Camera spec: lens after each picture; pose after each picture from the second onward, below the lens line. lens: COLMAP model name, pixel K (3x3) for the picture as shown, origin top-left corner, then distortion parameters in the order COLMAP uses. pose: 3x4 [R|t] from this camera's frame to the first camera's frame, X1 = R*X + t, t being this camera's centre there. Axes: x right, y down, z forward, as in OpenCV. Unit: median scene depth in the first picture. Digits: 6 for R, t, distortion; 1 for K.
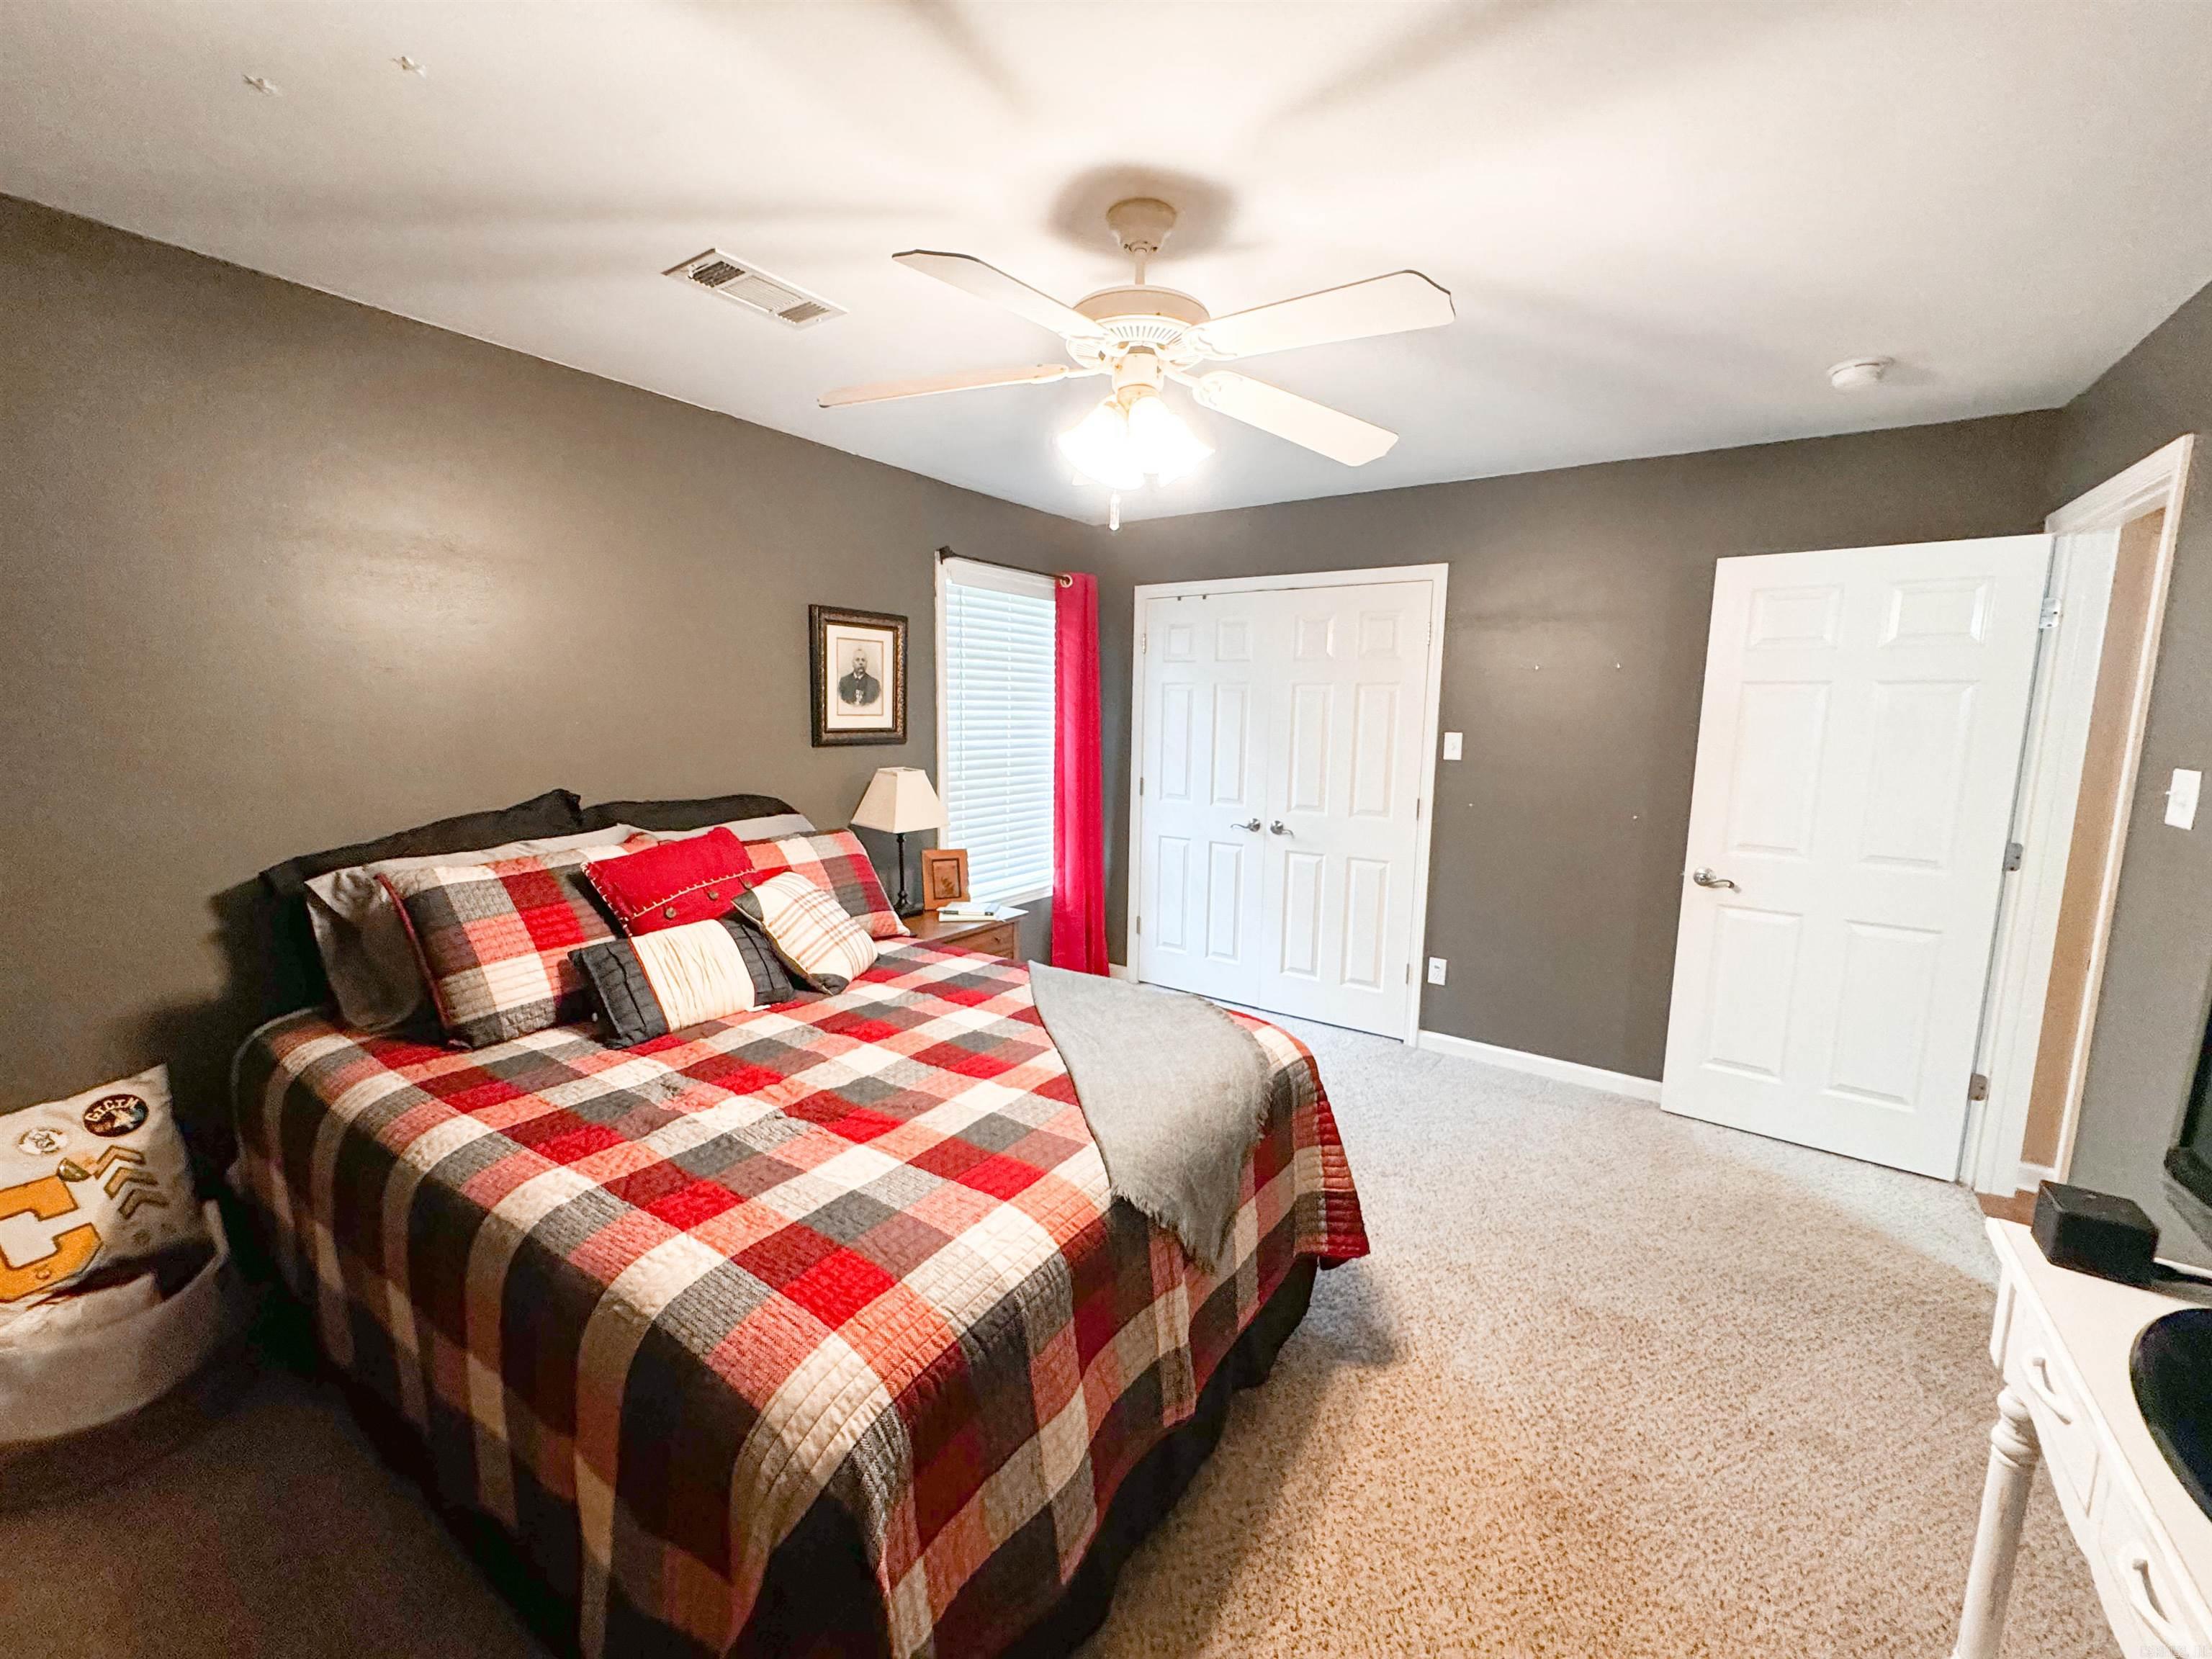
lens RADIAL K [[884.3, 0, 1111.6], [0, 884.3, 824.7], [0, 0, 1]] dist [-0.001090, 0.000435]
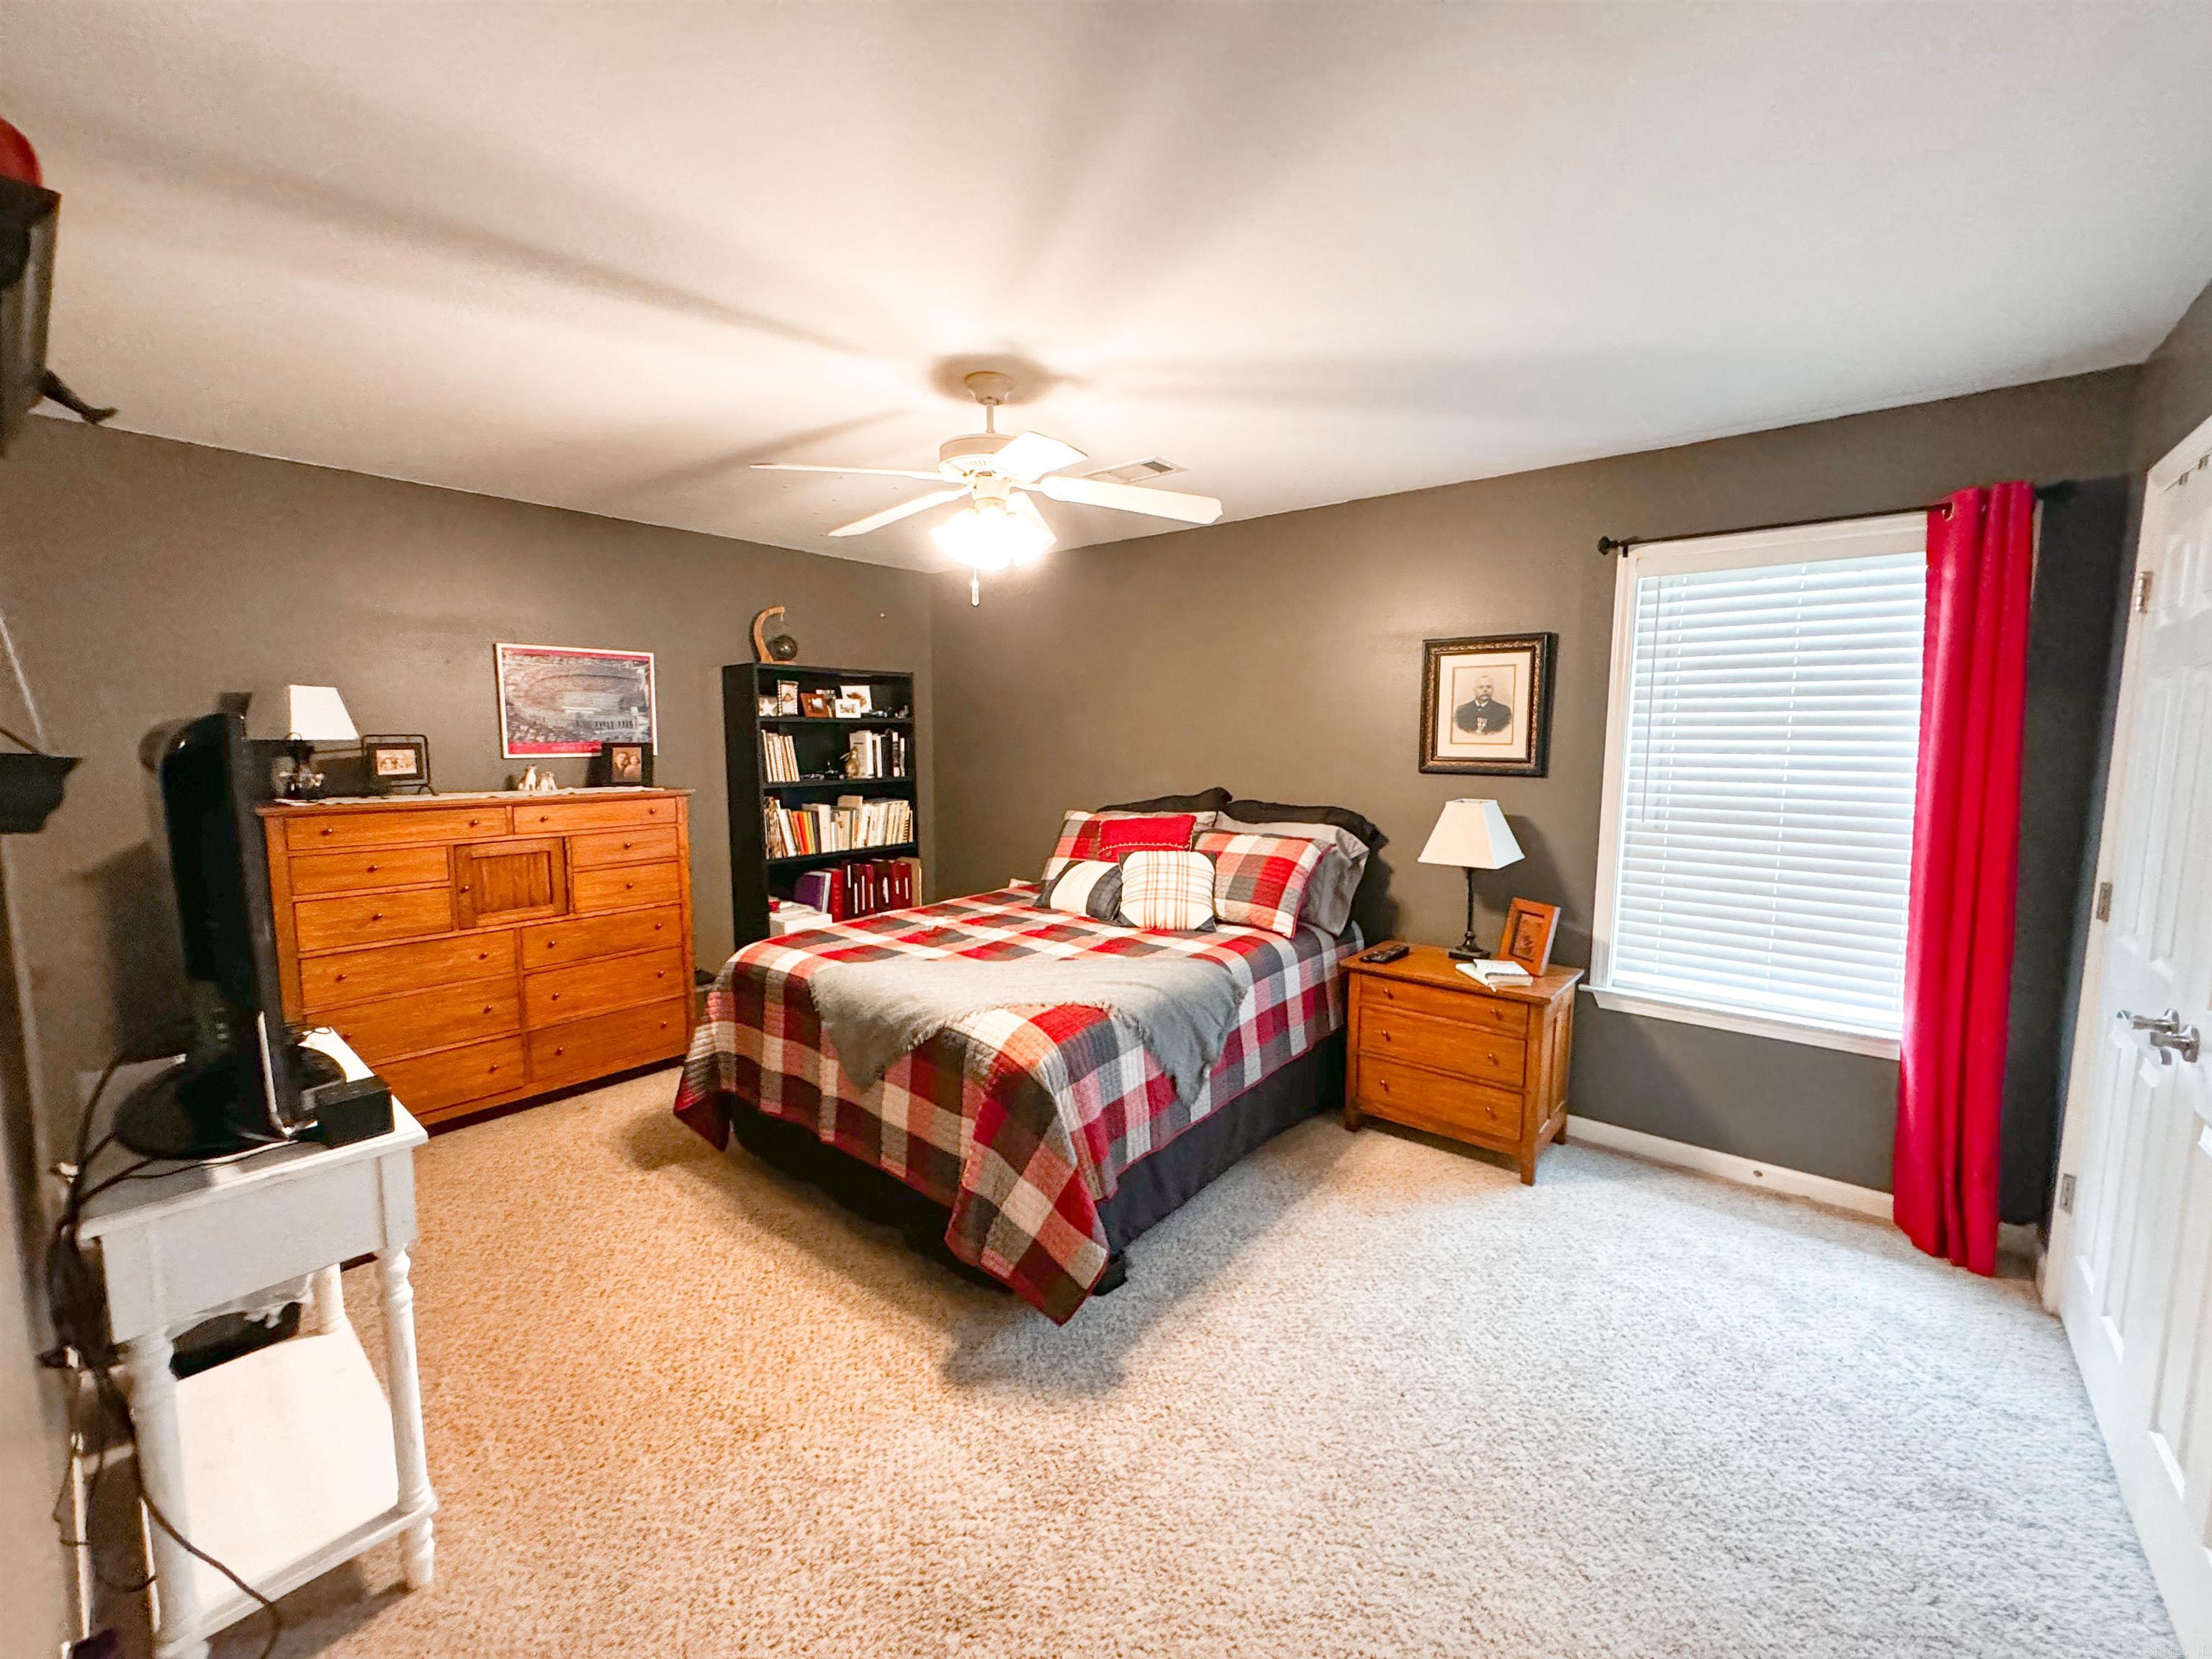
lens RADIAL K [[884.3, 0, 1095.8], [0, 884.3, 823.6], [0, 0, 1]] dist [-0.001090, 0.000435]
pose [[-0.104923, 0.081201, -0.991160, 0.747644], [-0.142242, 0.985188, 0.095769, -0.072848], [0.984255, 0.151033, -0.091819, 0.707900]]
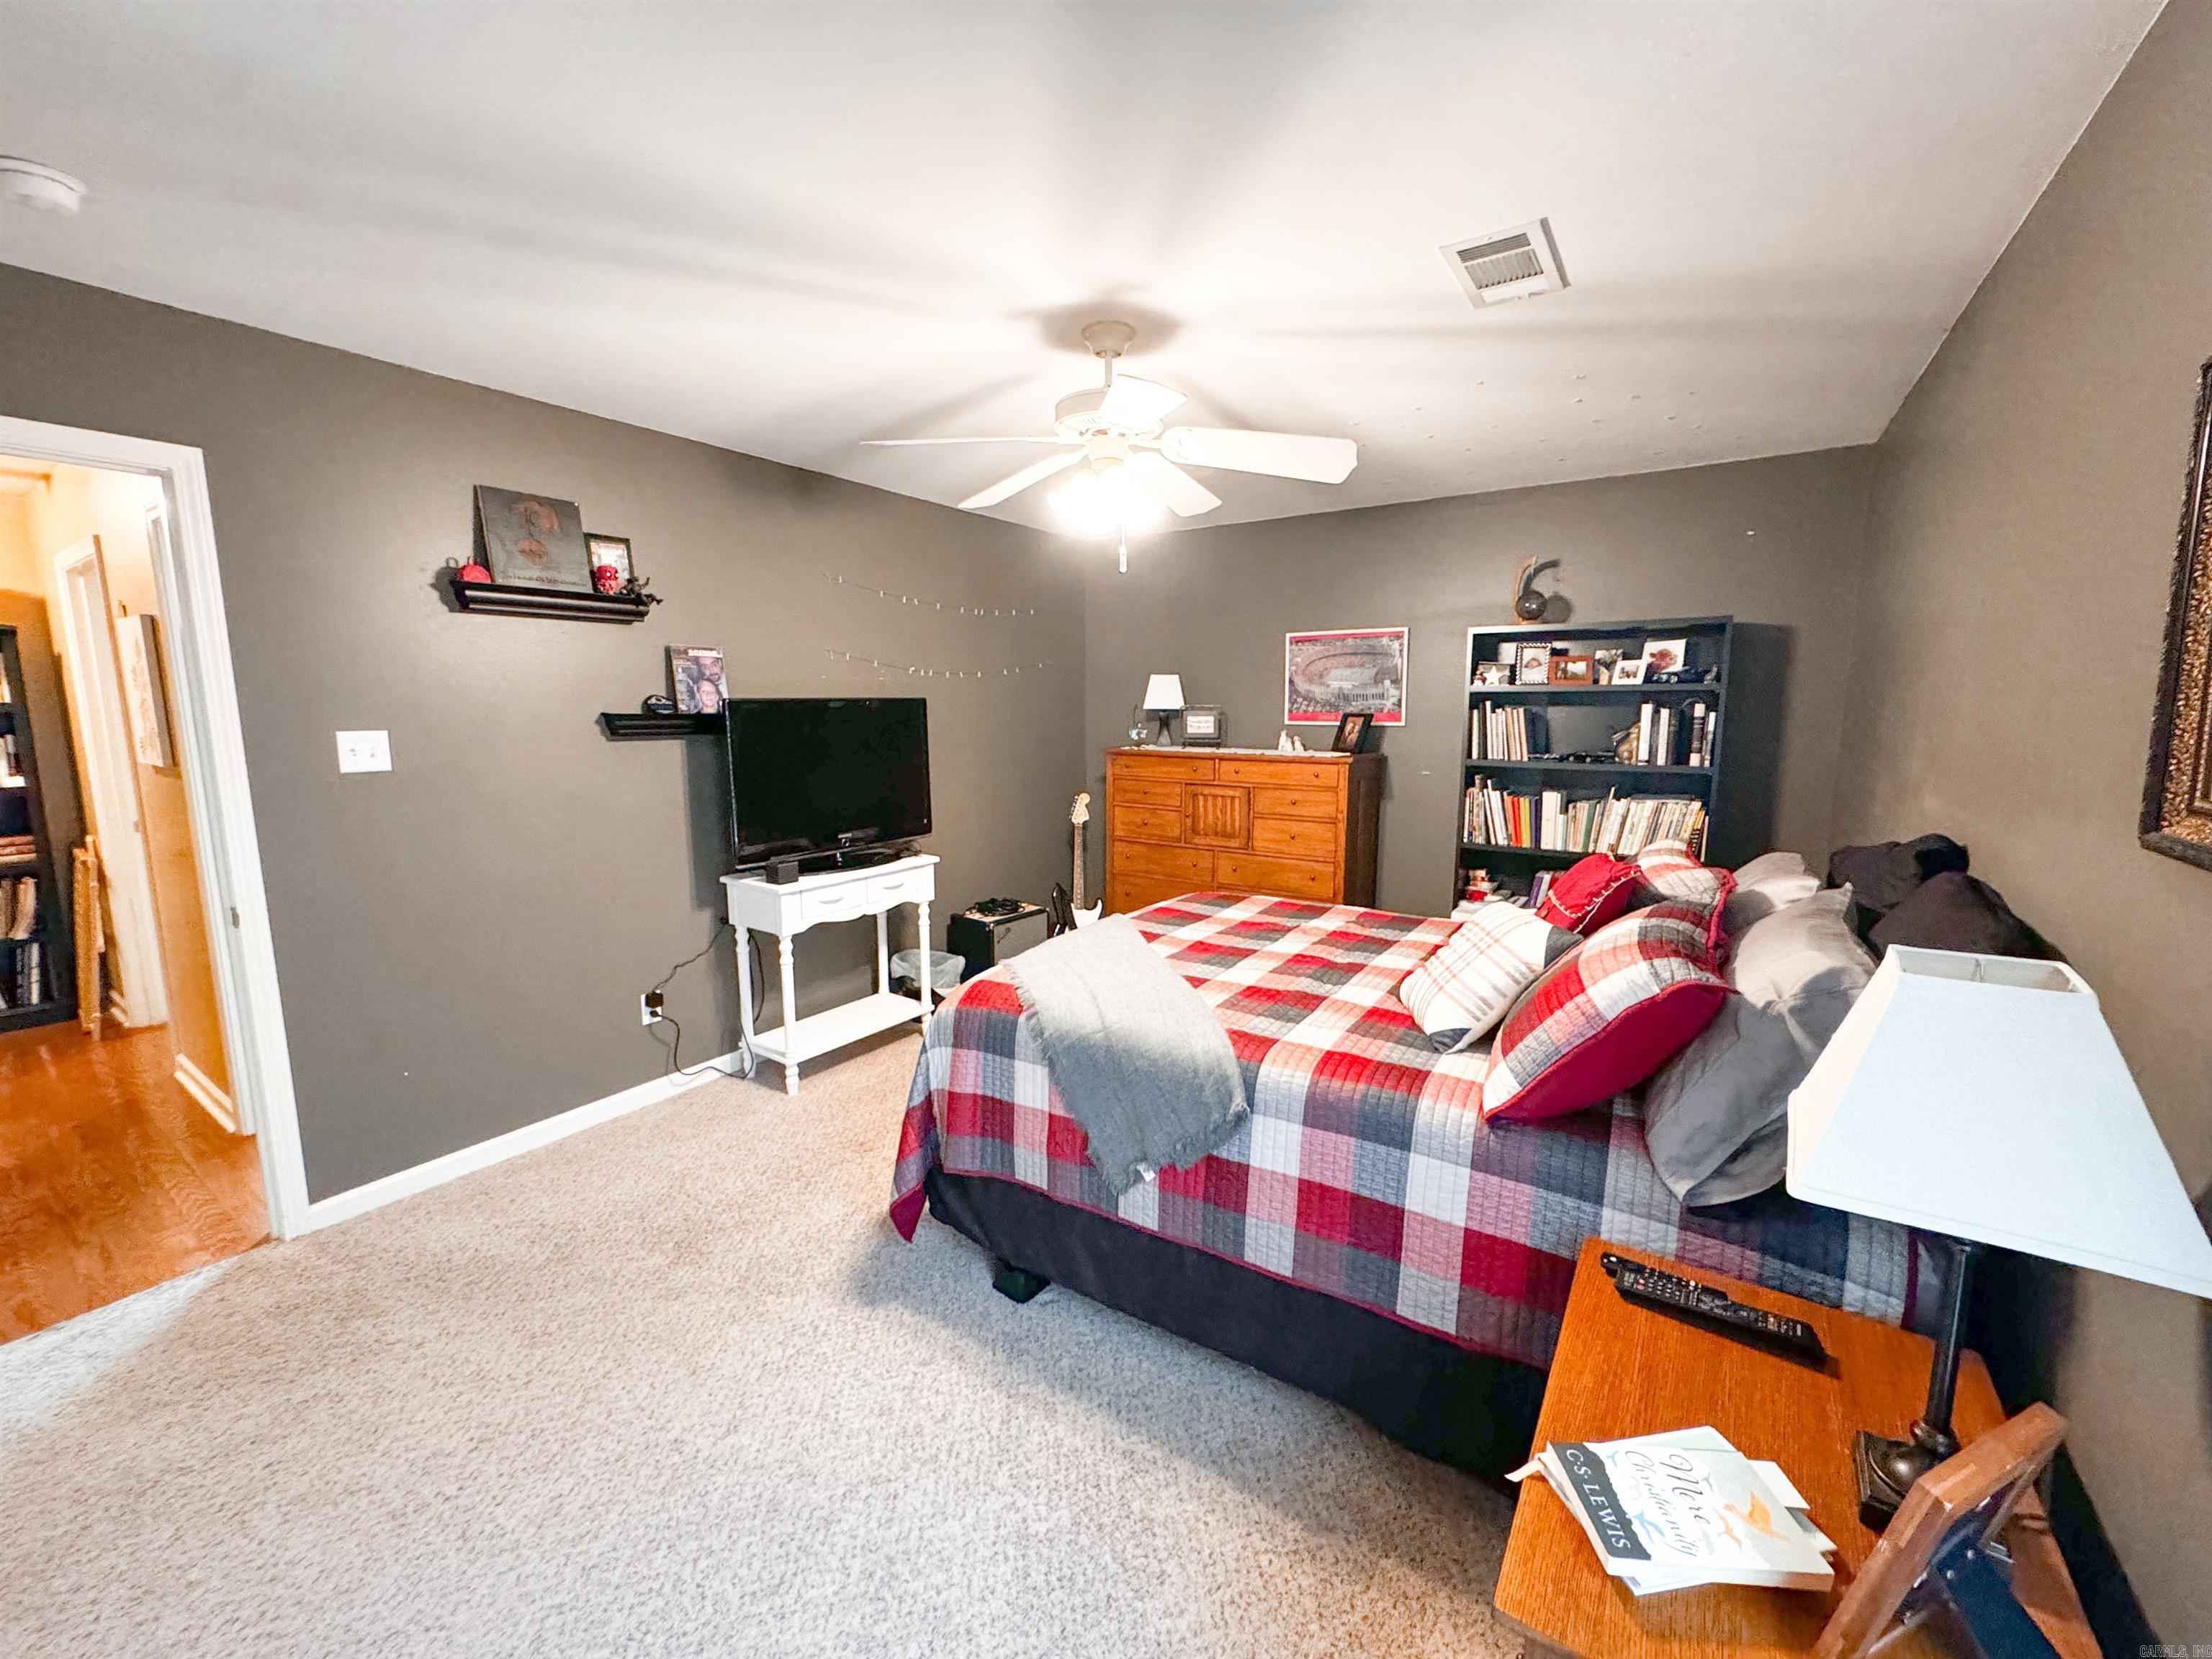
lens RADIAL K [[884.3, 0, 1107.6], [0, 884.3, 823.2], [0, 0, 1]] dist [-0.001090, 0.000435]
pose [[-0.999784, -0.020301, 0.004546, 0.012267], [-0.018279, 0.961557, 0.273995, -0.169080], [-0.009934, 0.273853, -0.961720, 1.253057]]
